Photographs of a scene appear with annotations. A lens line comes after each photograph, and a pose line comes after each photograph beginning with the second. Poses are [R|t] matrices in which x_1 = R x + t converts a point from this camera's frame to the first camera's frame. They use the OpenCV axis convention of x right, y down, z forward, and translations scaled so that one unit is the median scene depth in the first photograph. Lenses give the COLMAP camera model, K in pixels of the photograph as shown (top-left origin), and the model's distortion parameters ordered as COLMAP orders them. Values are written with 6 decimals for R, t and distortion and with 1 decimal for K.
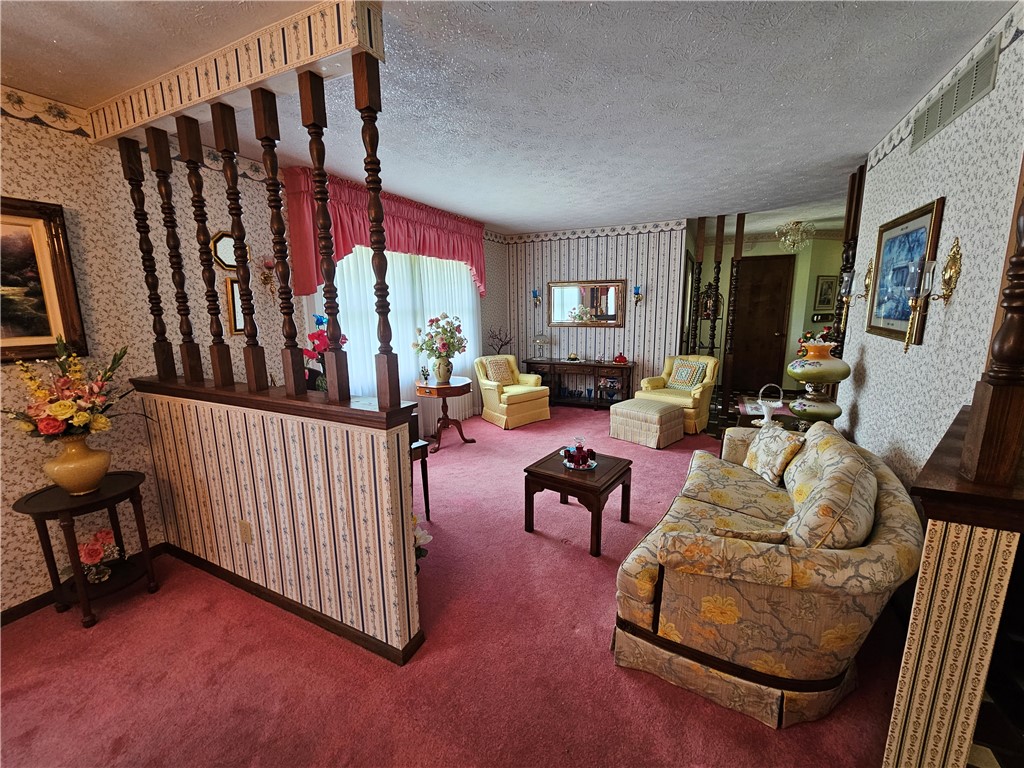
lens RADIAL K [[418.2, 0, 512.0], [0, 418.2, 384.0], [0, 0, 1]] dist [0.000078, 0.000051]
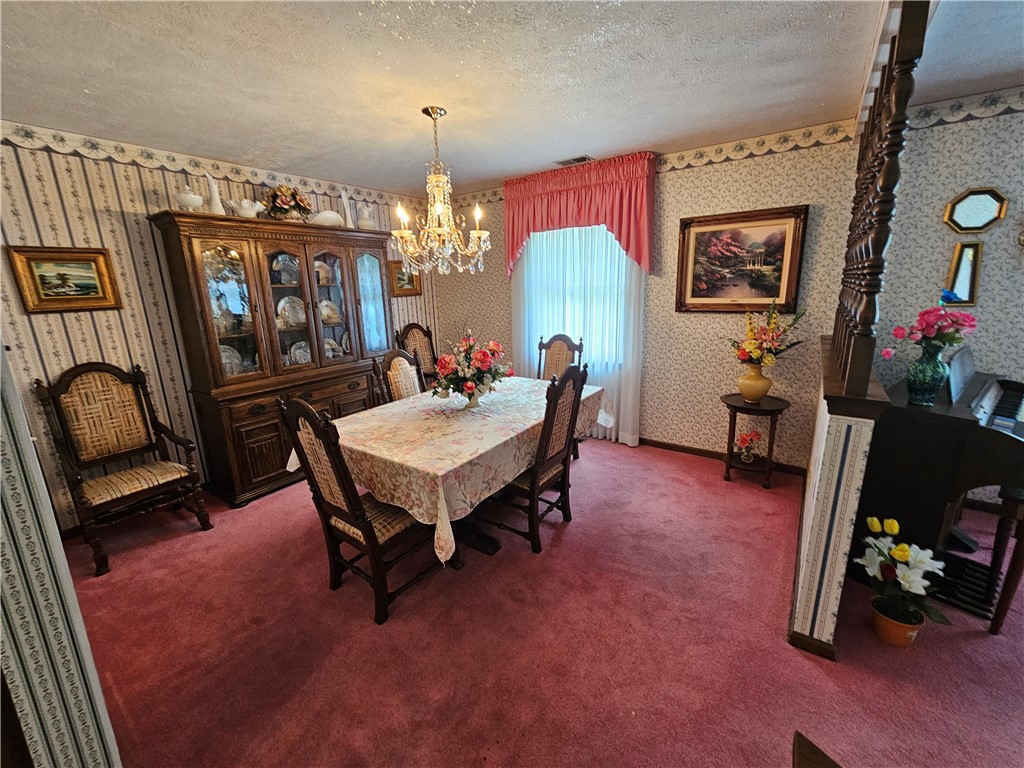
lens RADIAL K [[418.2, 0, 512.0], [0, 418.2, 384.0], [0, 0, 1]] dist [0.000078, 0.000051]
pose [[-0.153199, 0.246994, -0.956830, 0.573168], [-0.151449, 0.950953, 0.269726, -0.084882], [0.976521, 0.186233, -0.108278, 0.299506]]
